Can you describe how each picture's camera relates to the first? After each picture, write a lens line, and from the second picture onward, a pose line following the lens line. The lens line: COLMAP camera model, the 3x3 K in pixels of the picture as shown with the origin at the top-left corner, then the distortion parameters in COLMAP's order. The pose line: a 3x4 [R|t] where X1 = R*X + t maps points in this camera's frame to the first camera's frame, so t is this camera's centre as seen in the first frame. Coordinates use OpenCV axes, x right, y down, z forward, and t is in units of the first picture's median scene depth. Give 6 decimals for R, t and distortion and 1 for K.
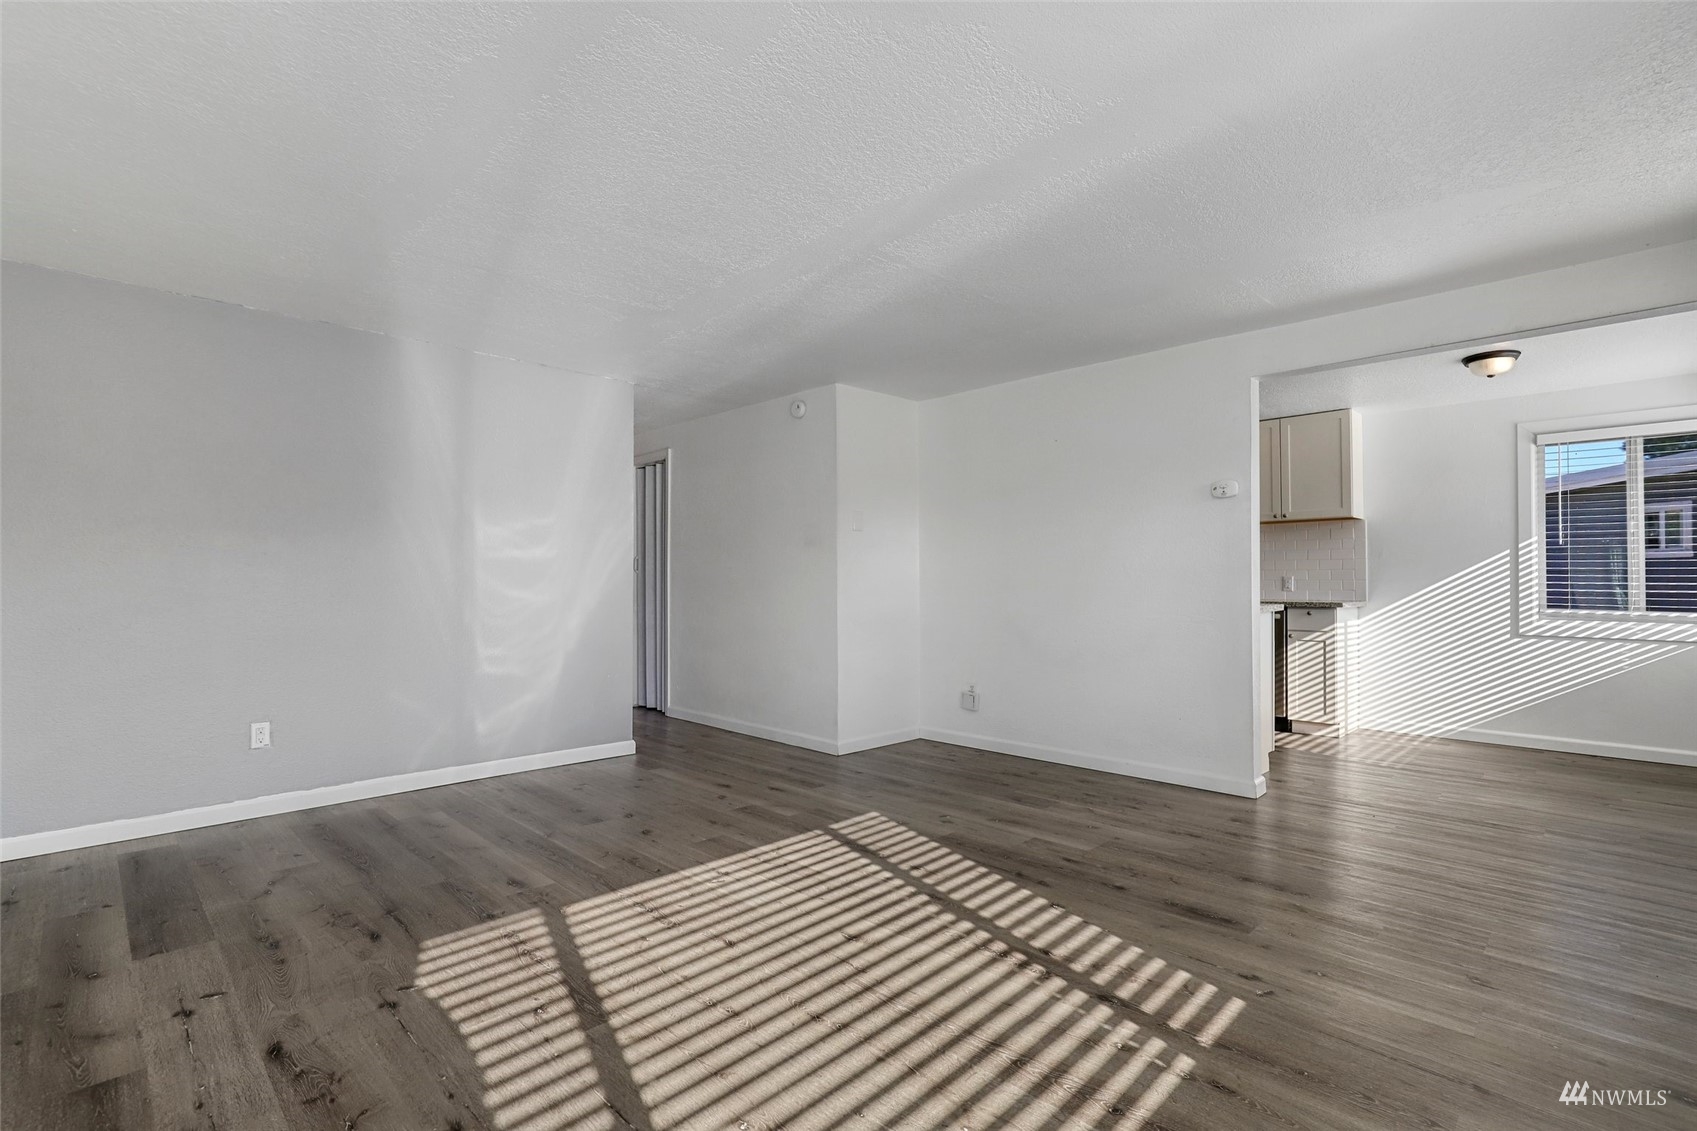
lens RADIAL K [[774.4, 0, 869.6], [0, 774.4, 561.5], [0, 0, 1]] dist [-0.000322, 0.003054]
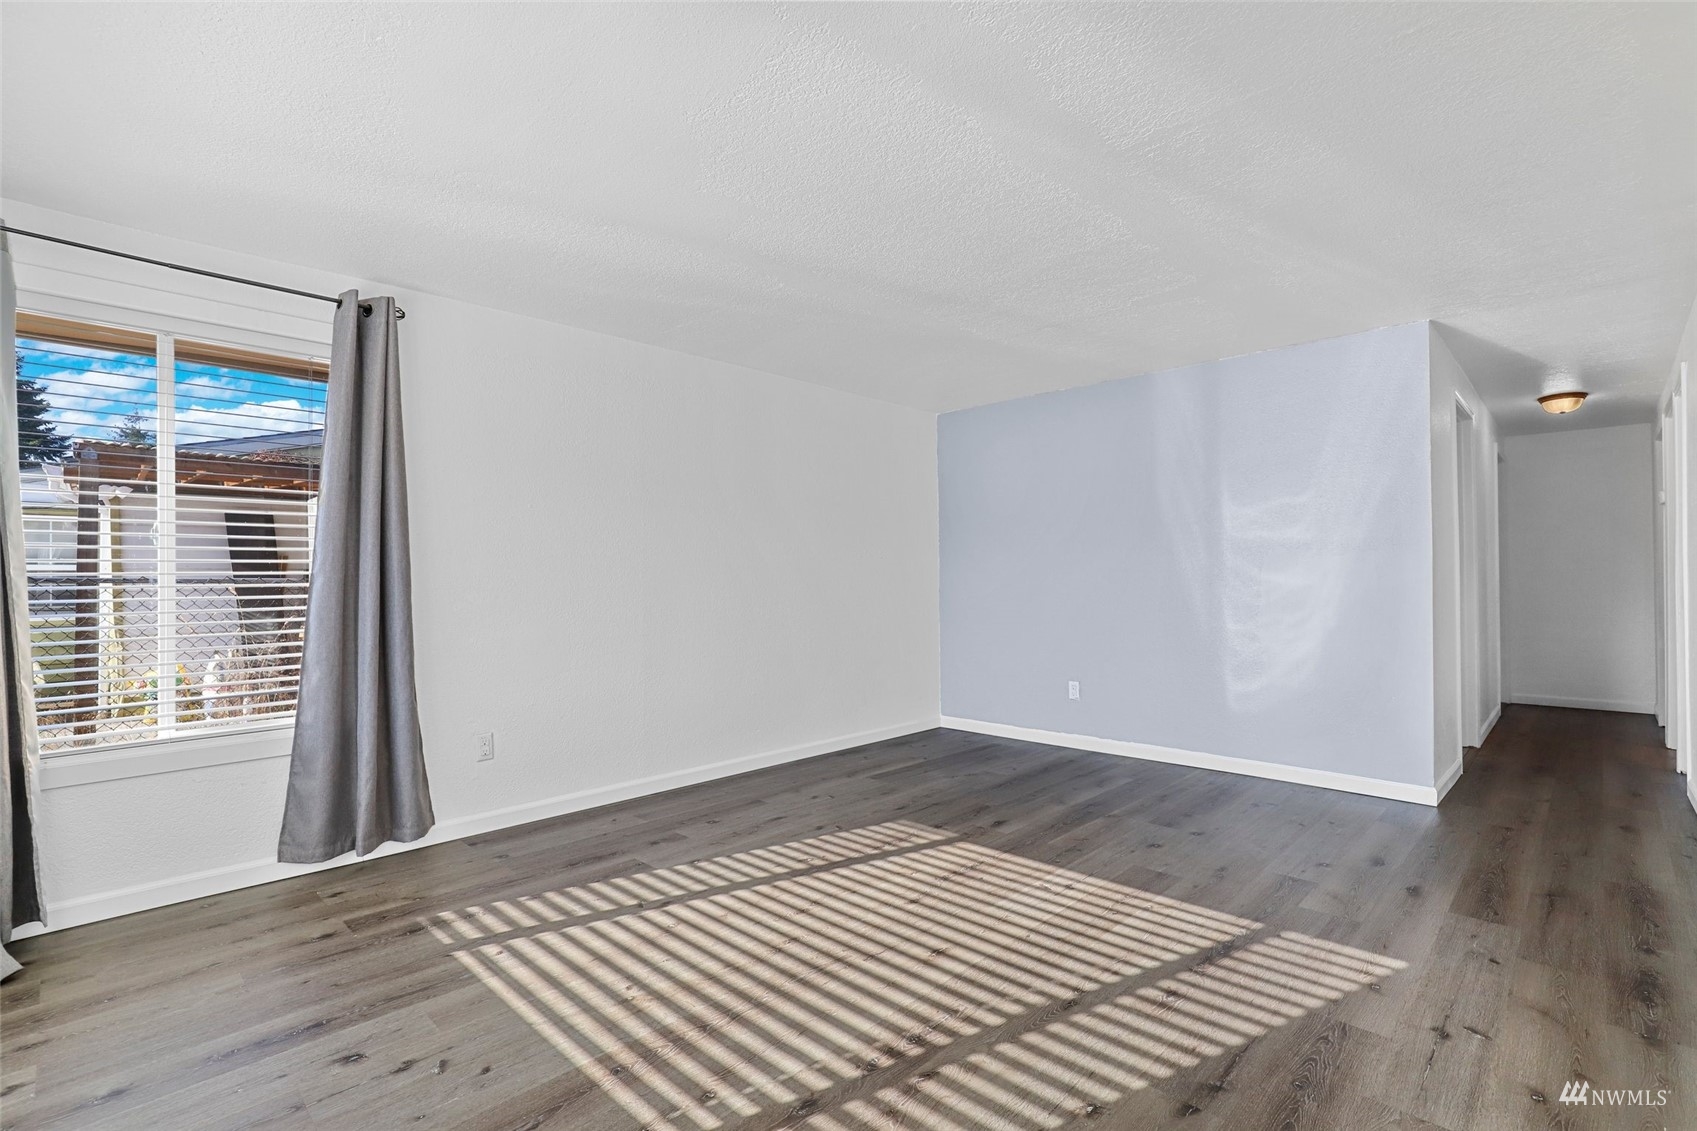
lens RADIAL K [[774.4, 0, 852.0], [0, 774.4, 572.1], [0, 0, 1]] dist [-0.000322, 0.003054]
pose [[-0.001291, -0.015013, -0.999886, 0.932970], [0.036228, 0.999230, -0.015050, 0.019636], [0.999343, -0.036243, -0.000746, 0.884645]]
